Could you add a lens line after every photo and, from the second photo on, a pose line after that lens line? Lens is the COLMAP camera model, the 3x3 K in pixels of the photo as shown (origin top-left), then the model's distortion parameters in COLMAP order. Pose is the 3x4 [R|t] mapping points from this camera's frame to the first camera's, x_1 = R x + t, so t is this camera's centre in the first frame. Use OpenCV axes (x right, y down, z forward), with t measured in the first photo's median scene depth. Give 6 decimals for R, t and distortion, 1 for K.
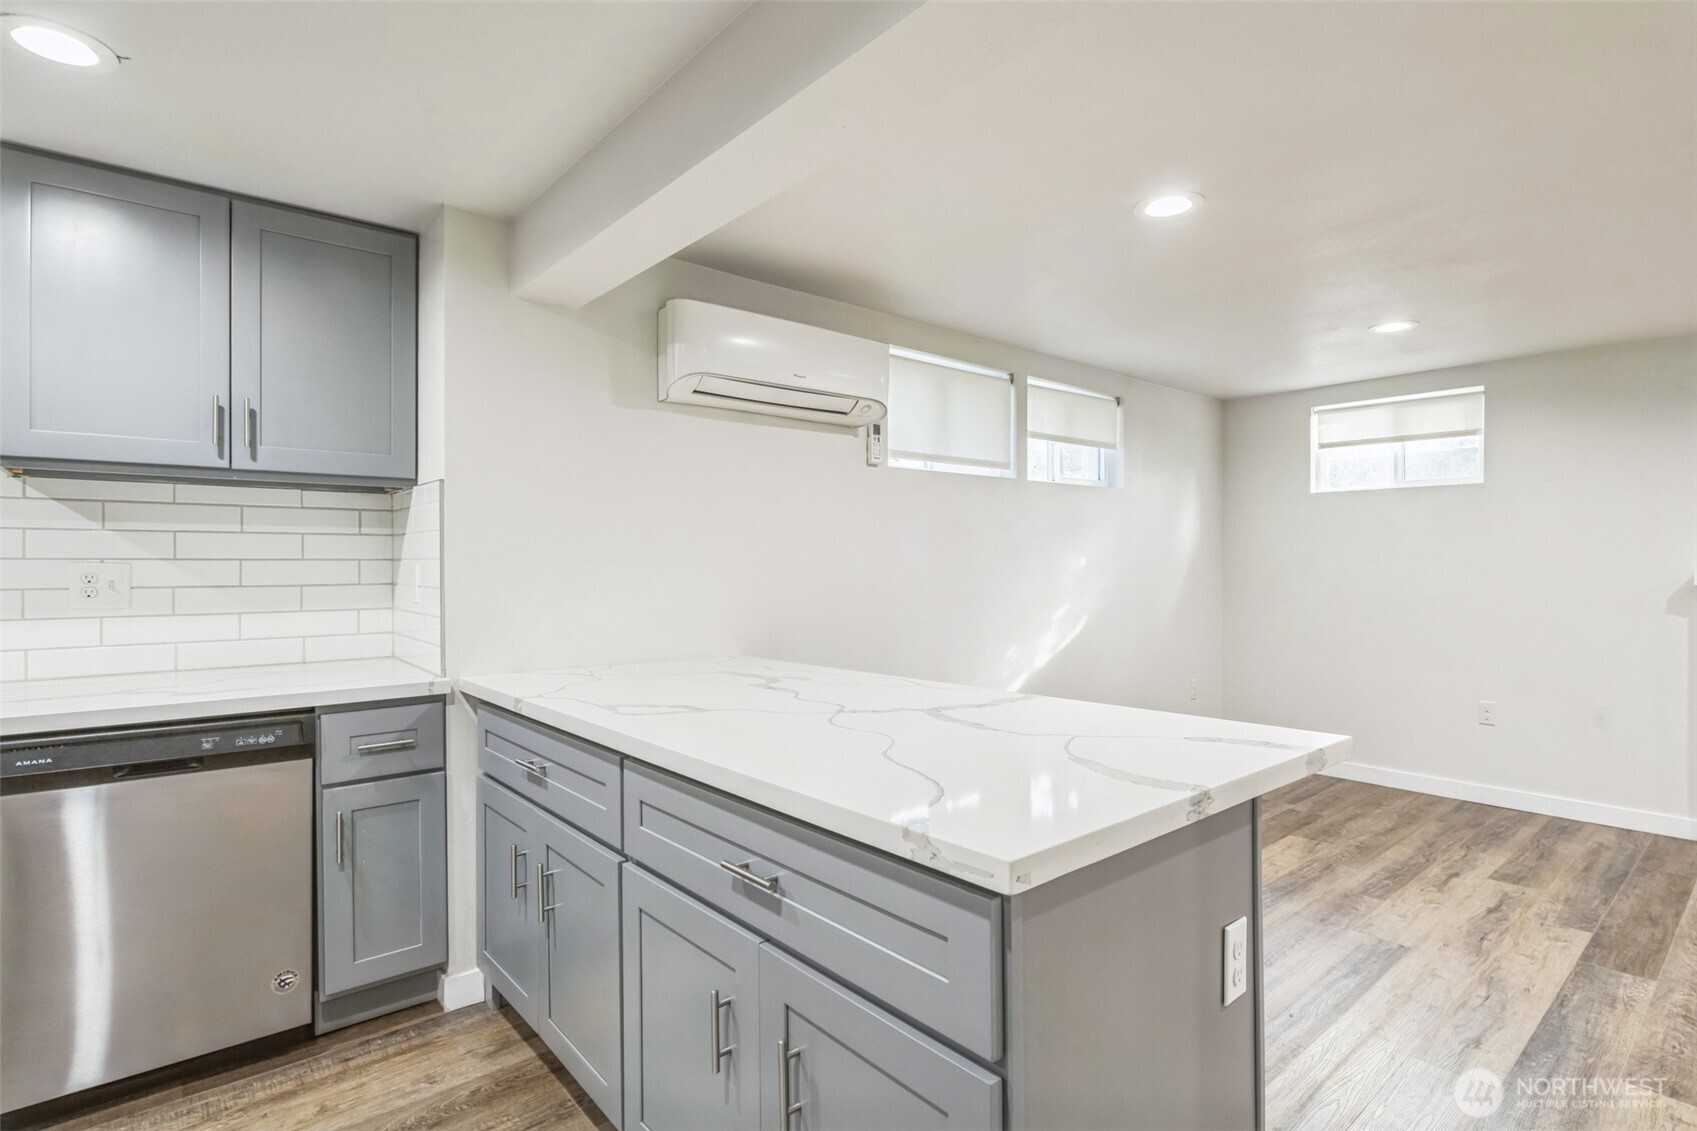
lens RADIAL K [[843.7, 0, 854.1], [0, 843.7, 561.4], [0, 0, 1]] dist [-0.009557, -0.001895]
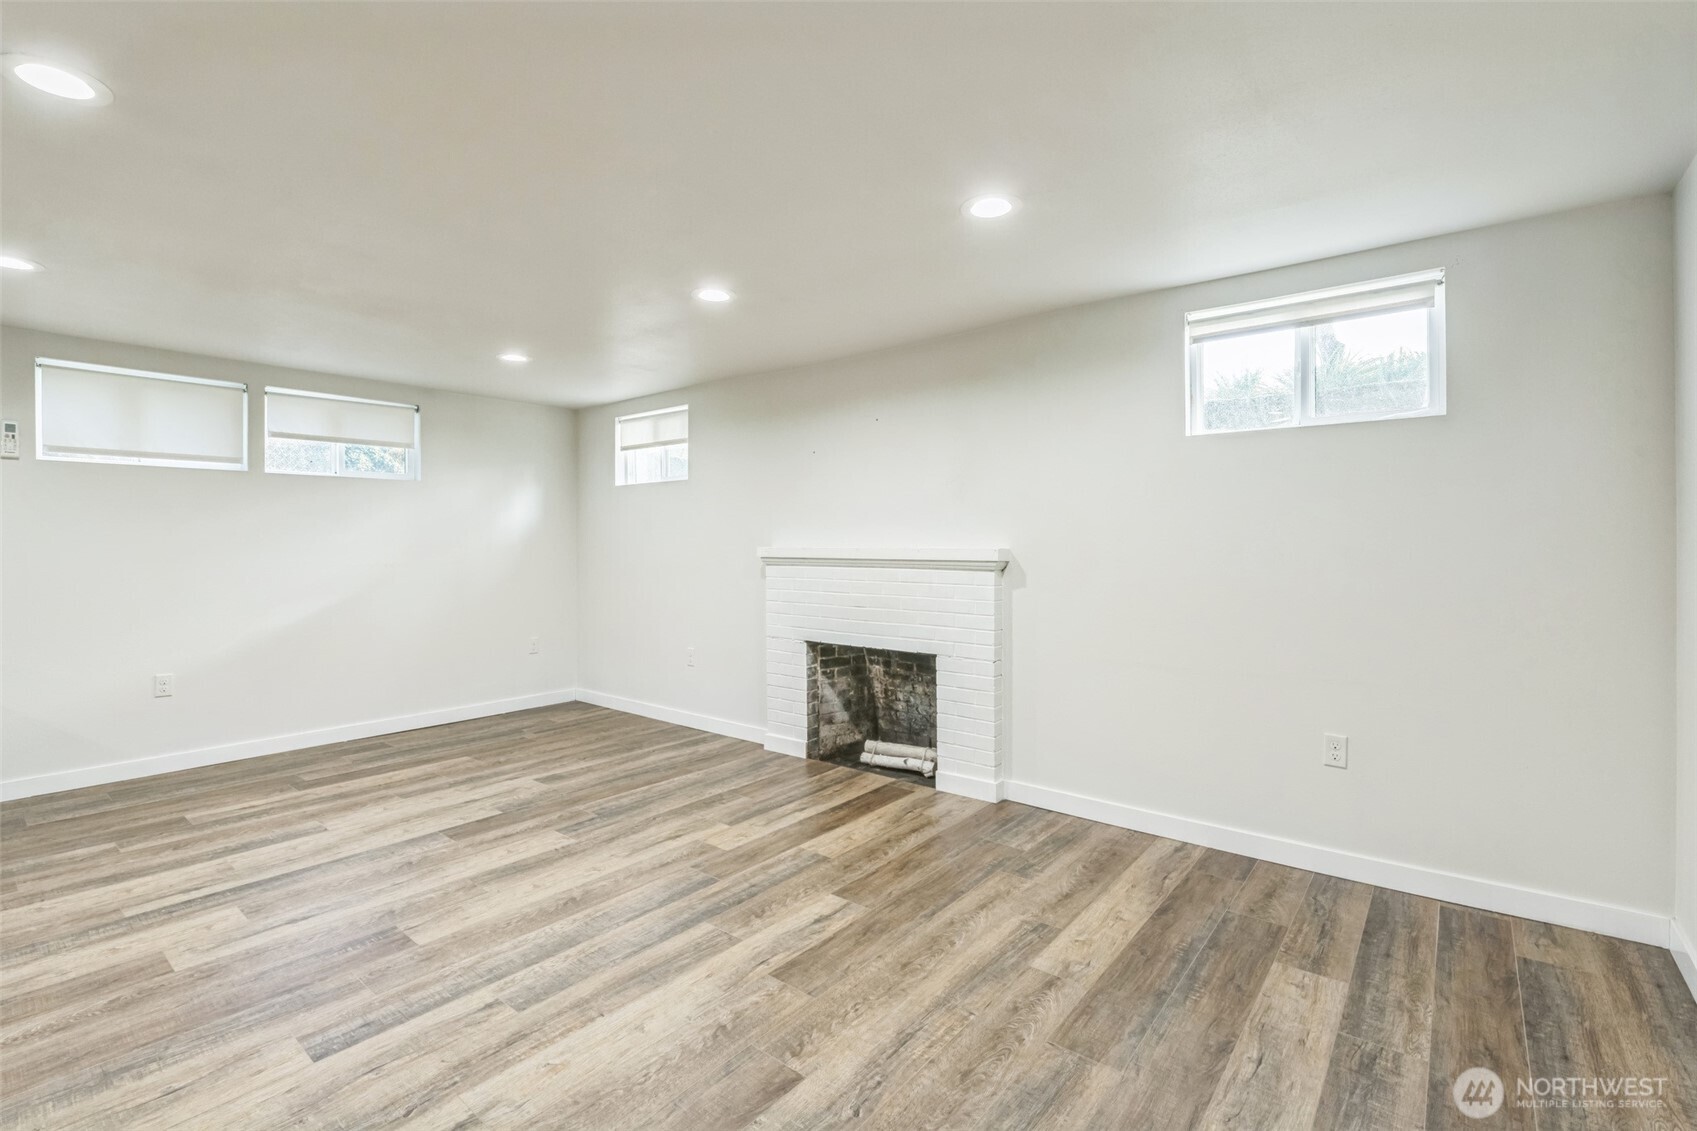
lens RADIAL K [[752.6, 0, 856.6], [0, 752.6, 545.5], [0, 0, 1]] dist [-0.012147, -0.000465]
pose [[0.982570, -0.000542, 0.185893, 1.185954], [0.000401, 1.000000, 0.000794, 0.010829], [-0.185893, -0.000705, 0.982570, -0.292653]]
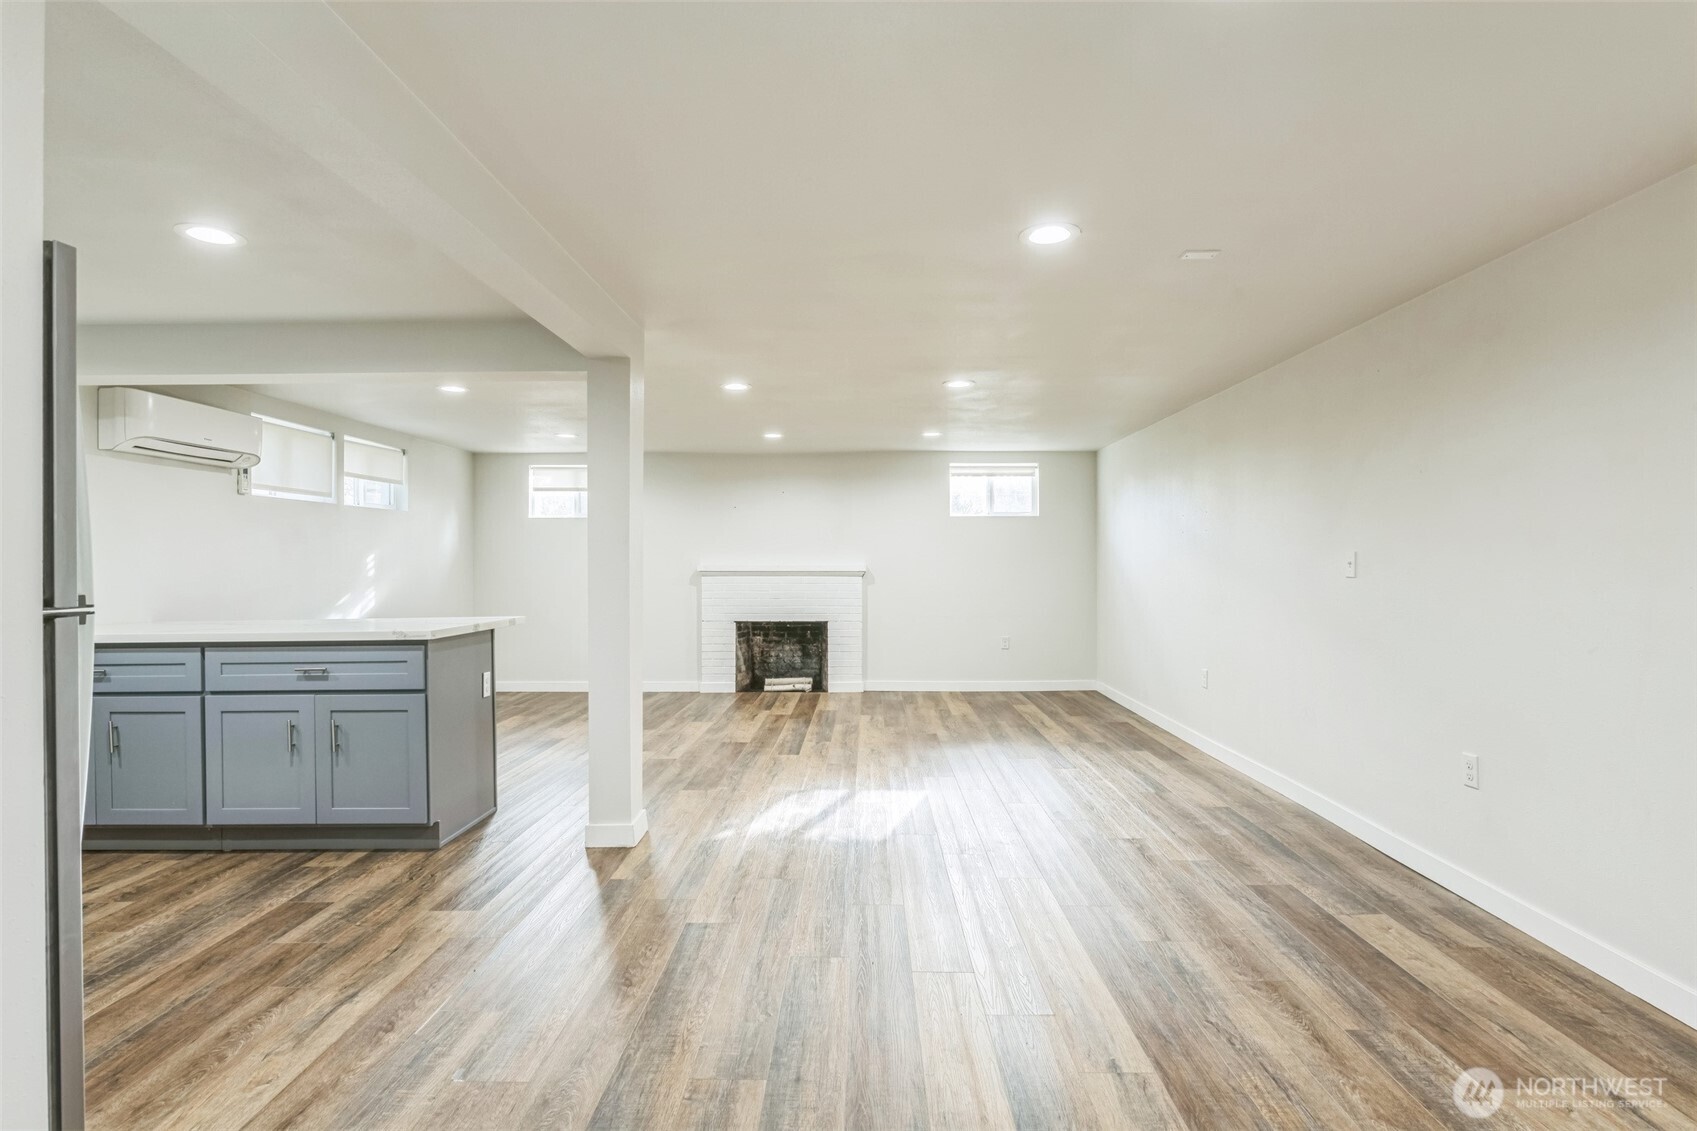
lens RADIAL K [[843.7, 0, 860.6], [0, 843.7, 563.4], [0, 0, 1]] dist [-0.009557, -0.001895]
pose [[0.658195, 0.000010, 0.752848, -0.440040], [0.001506, 0.999998, -0.001330, 0.014292], [-0.752846, 0.002010, 0.658193, -0.938947]]
